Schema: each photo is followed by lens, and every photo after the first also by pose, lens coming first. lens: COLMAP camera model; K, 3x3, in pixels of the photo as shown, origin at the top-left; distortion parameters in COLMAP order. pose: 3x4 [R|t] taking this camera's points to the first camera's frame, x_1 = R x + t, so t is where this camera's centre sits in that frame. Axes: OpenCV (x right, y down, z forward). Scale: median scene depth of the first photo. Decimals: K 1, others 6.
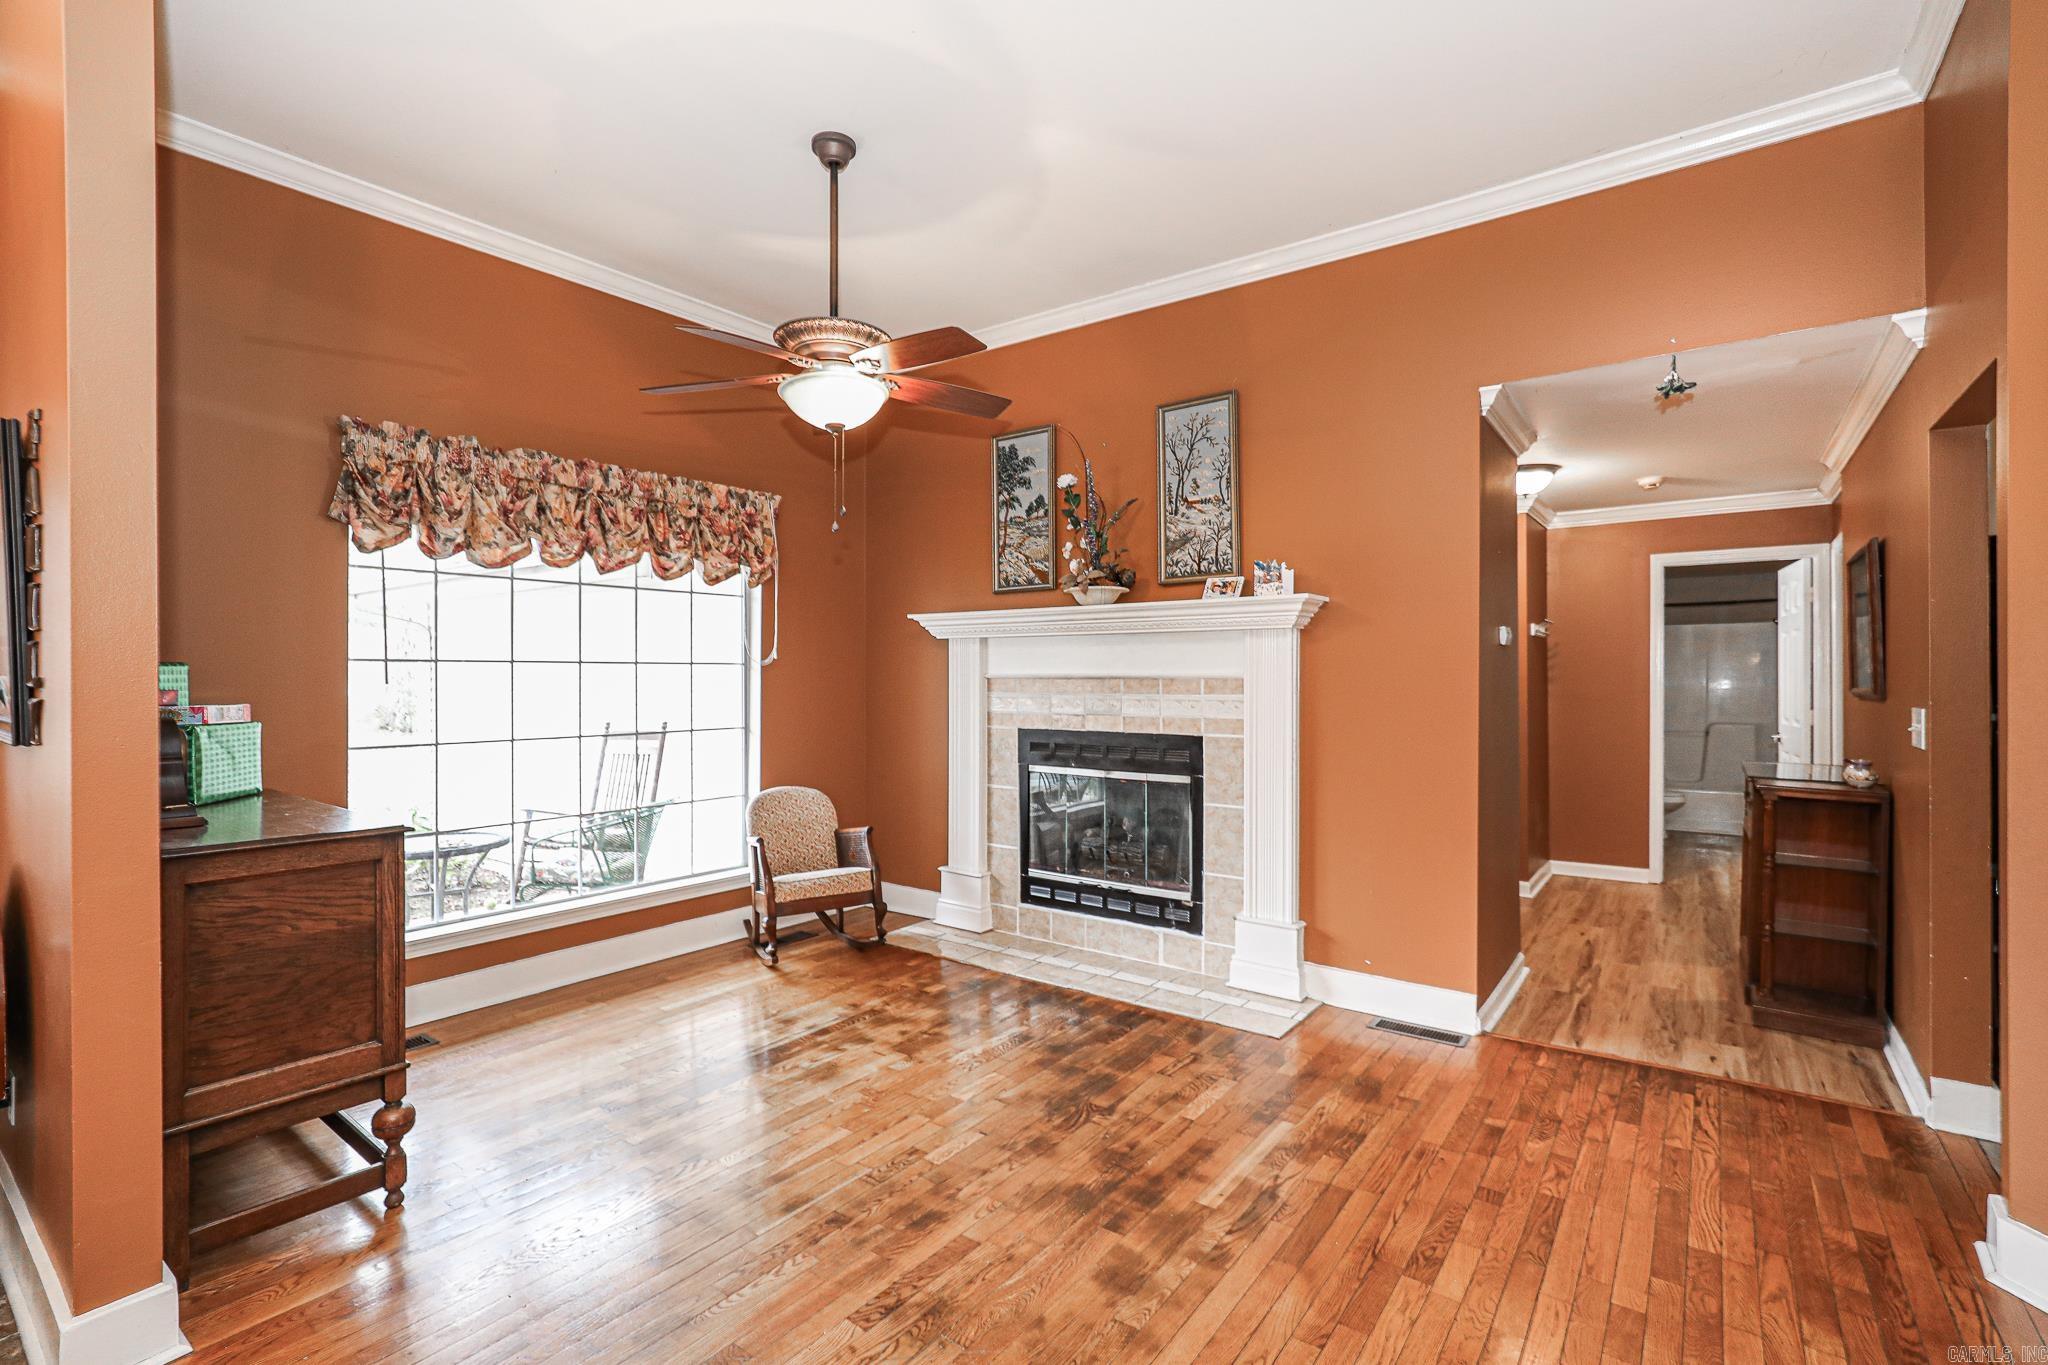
lens RADIAL K [[934.5, 0, 1027.3], [0, 934.5, 681.9], [0, 0, 1]] dist [-0.027443, 0.000365]
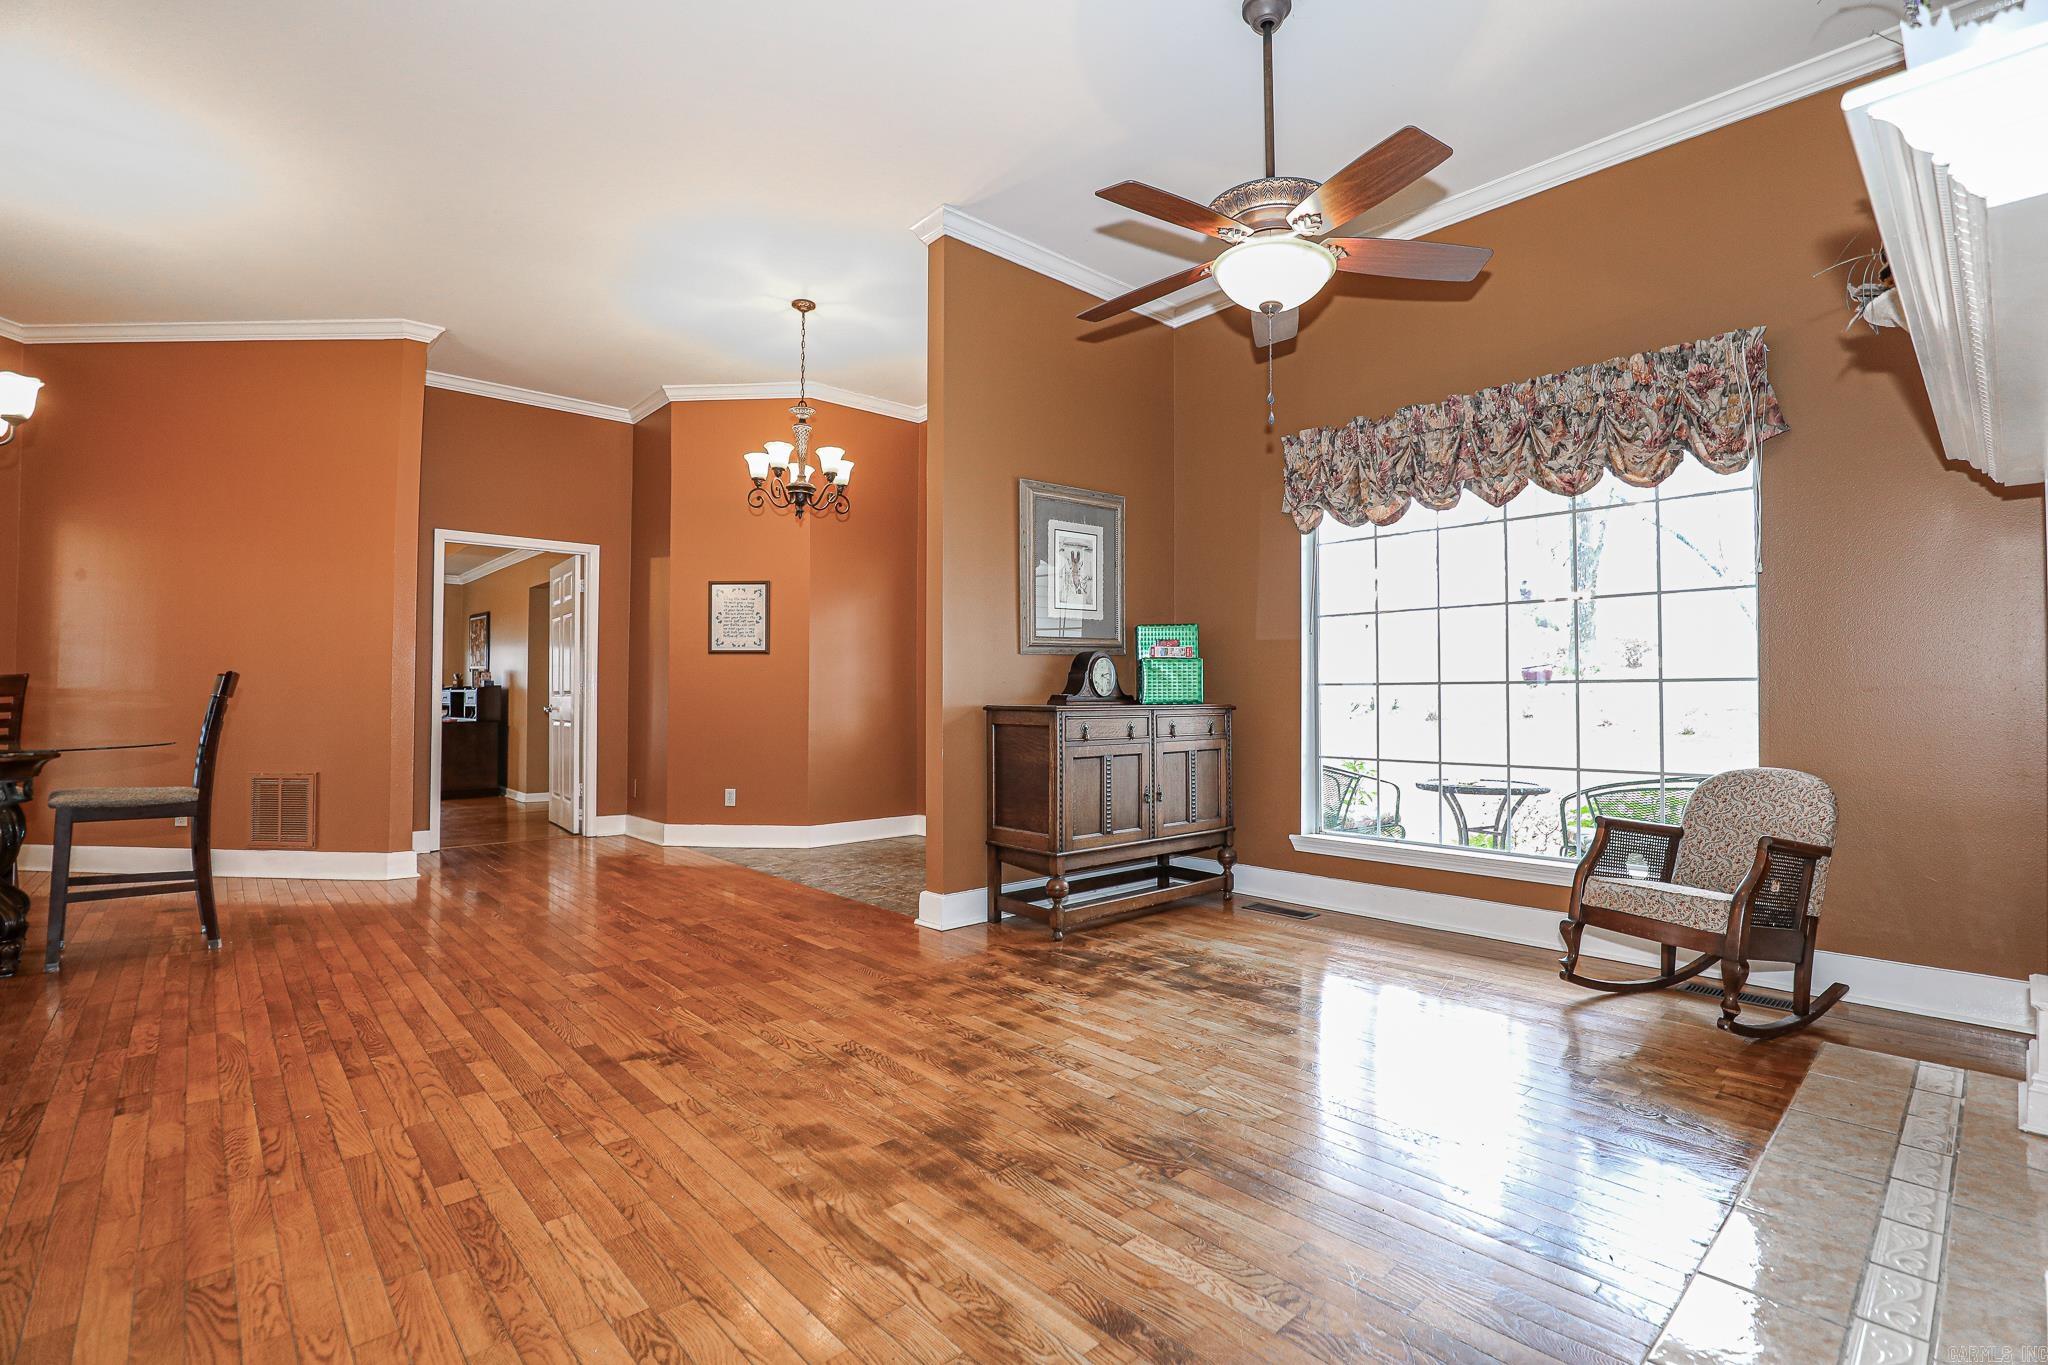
lens RADIAL K [[922.9, 0, 1029.4], [0, 922.9, 680.9], [0, 0, 1]] dist [-0.020583, 0.001421]
pose [[-0.184261, -0.009609, -0.982830, 0.843472], [-0.002411, 0.999954, -0.009324, 0.108188], [0.982874, 0.000651, -0.184276, 1.118342]]
